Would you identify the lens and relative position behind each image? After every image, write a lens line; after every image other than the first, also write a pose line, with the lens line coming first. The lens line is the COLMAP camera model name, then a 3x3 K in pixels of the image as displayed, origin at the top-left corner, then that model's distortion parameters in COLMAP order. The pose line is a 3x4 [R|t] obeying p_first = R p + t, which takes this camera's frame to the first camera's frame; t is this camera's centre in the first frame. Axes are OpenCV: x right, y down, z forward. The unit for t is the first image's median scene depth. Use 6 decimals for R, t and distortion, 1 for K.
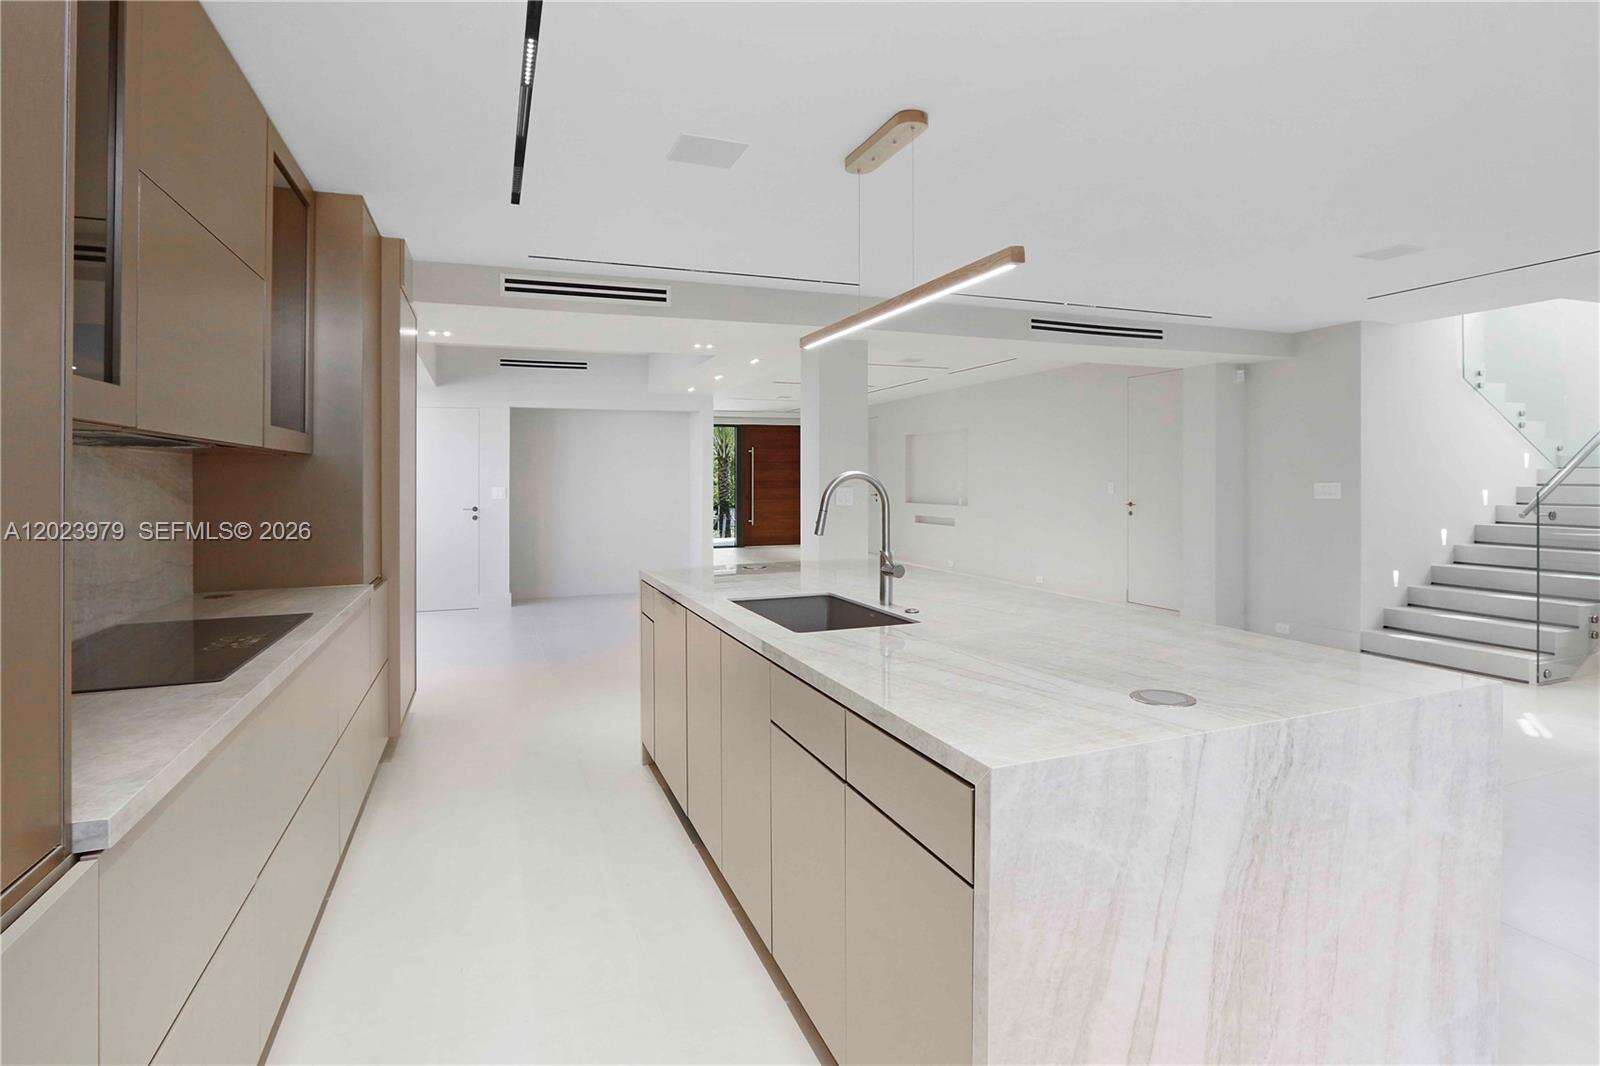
lens RADIAL K [[801.1, 0, 815.6], [0, 801.1, 476.6], [0, 0, 1]] dist [-0.002617, -0.000259]
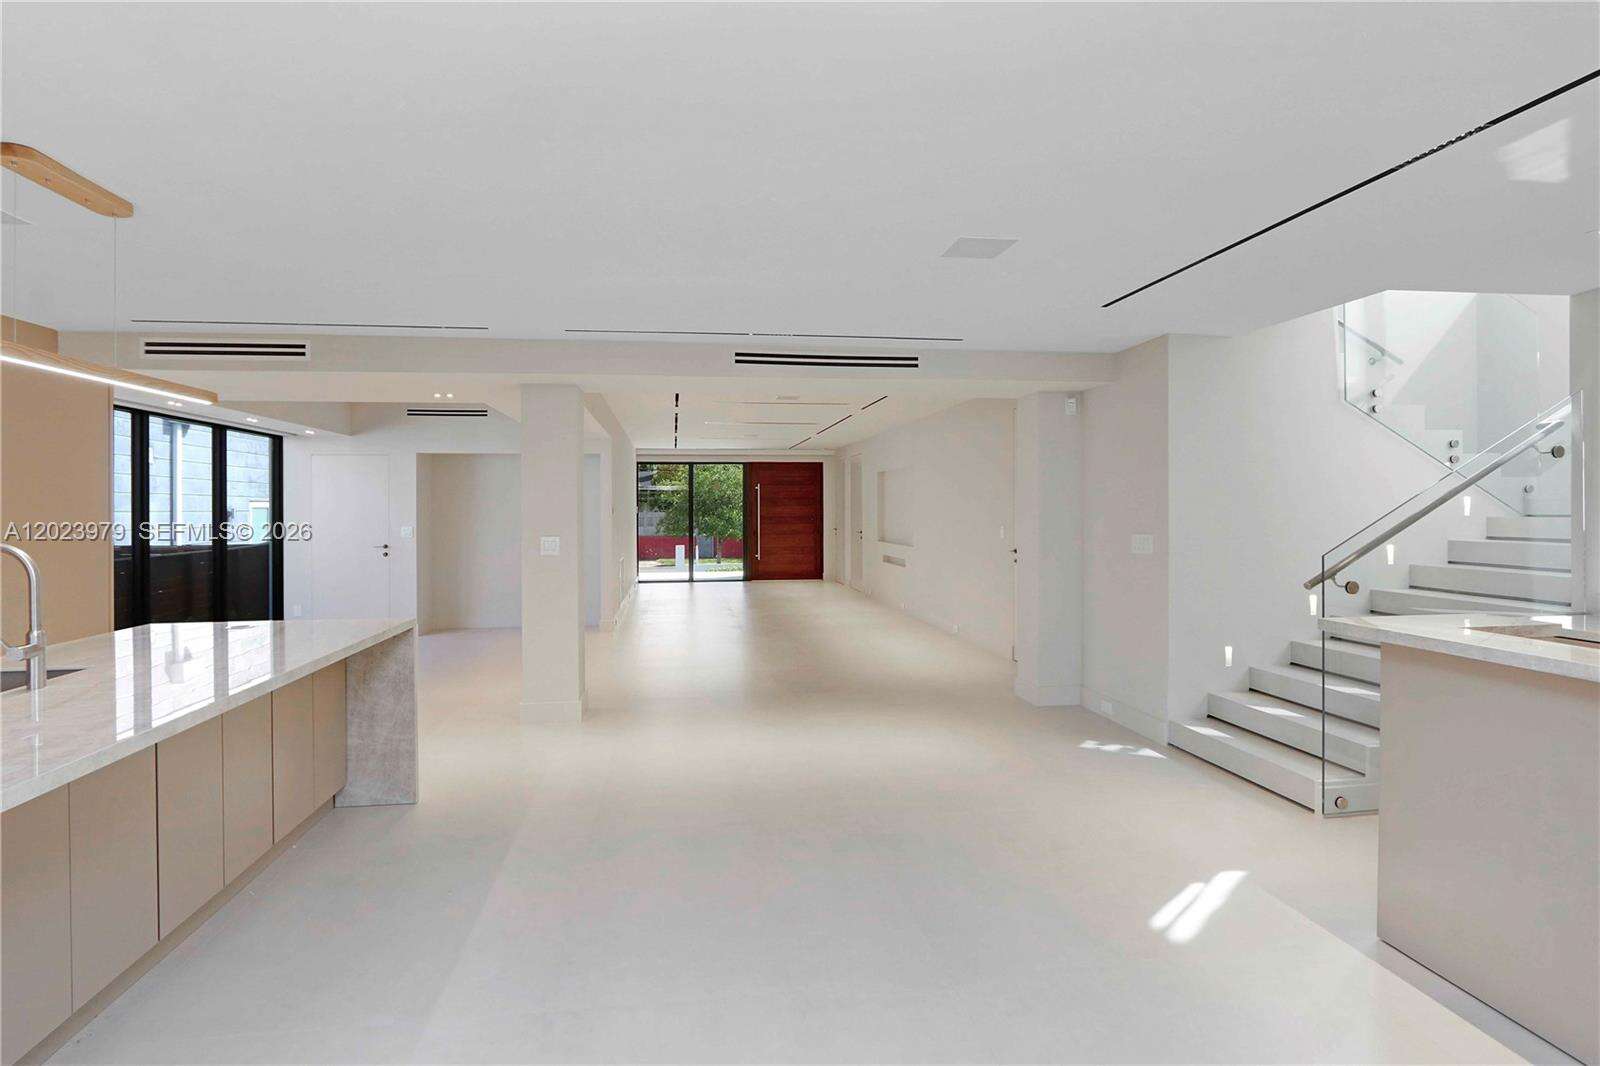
lens RADIAL K [[762.7, 0, 778.5], [0, 762.7, 511.4], [0, 0, 1]] dist [-0.004954, -0.000452]
pose [[0.968608, 0.002920, -0.248577, 0.438014], [-0.001334, 0.999978, 0.006550, -0.018782], [0.248590, -0.006013, 0.968590, 0.144467]]
